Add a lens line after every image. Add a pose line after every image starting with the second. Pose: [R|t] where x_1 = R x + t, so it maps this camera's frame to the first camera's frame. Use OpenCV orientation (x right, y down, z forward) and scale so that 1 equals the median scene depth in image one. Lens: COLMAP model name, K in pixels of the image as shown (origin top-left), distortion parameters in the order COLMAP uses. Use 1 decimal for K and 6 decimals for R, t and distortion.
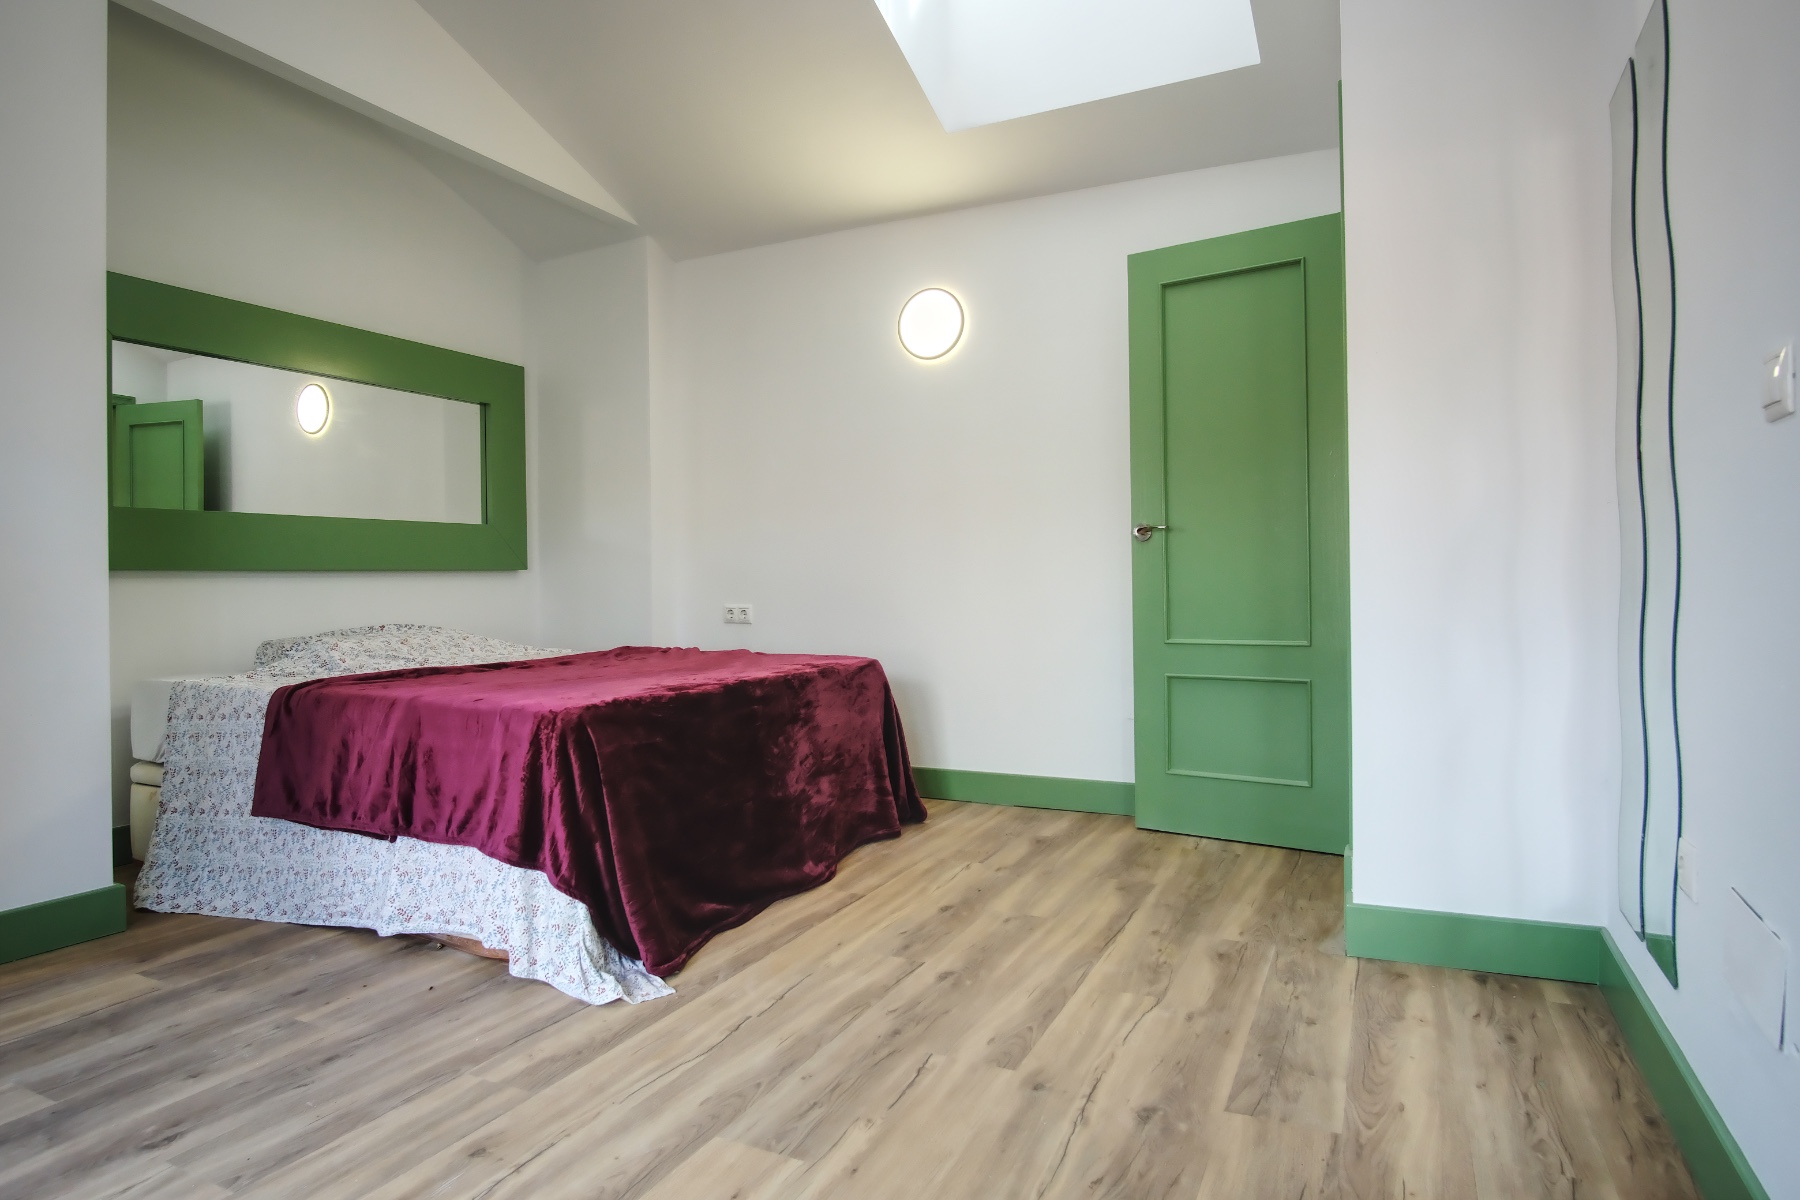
lens RADIAL K [[1012.6, 0, 909.6], [0, 1012.6, 584.2], [0, 0, 1]] dist [-0.024054, 0.002281]
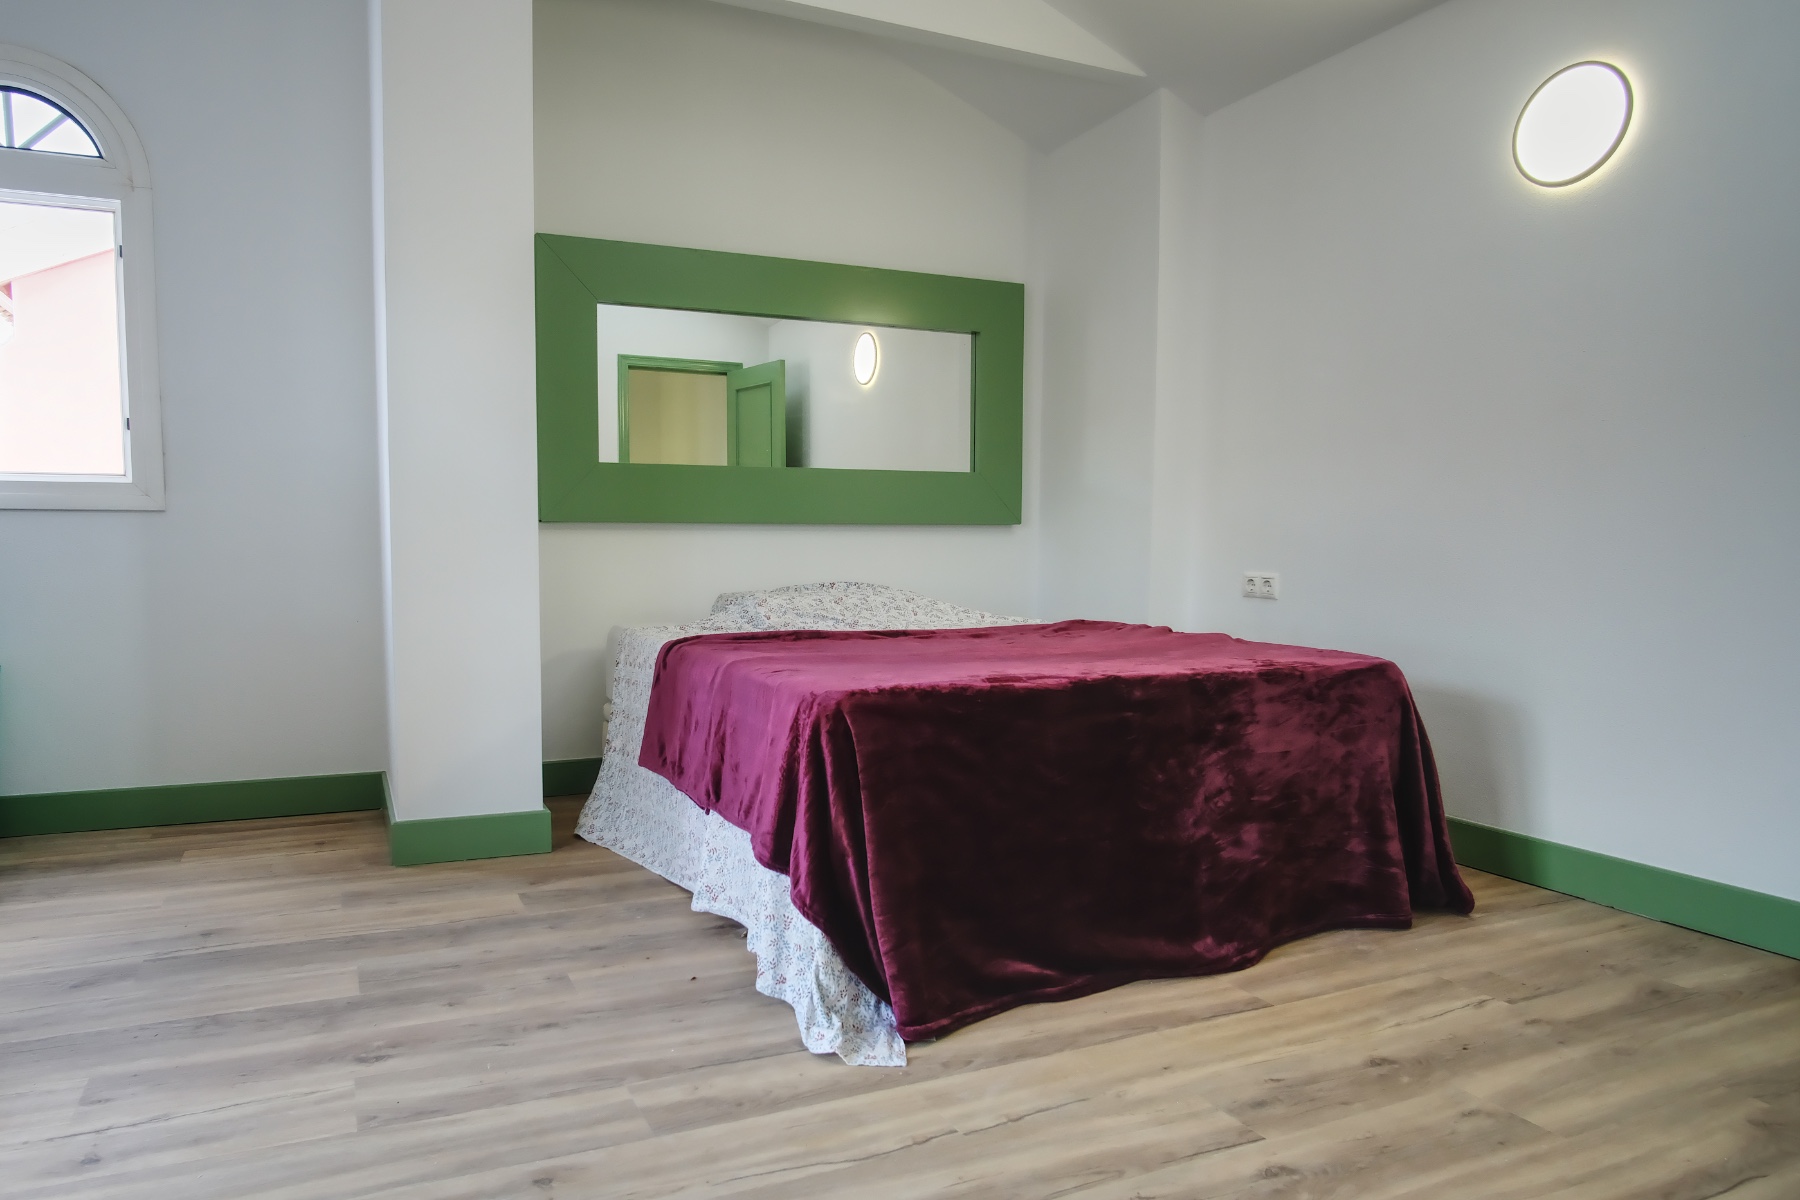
lens RADIAL K [[1126.3, 0, 803.9], [0, 1126.3, 648.5], [0, 0, 1]] dist [-0.031307, 0.007056]
pose [[0.750513, 0.075171, -0.656566, 0.229922], [-0.014018, 0.995097, 0.097907, -0.001016], [0.660706, -0.064276, 0.747887, 0.286672]]
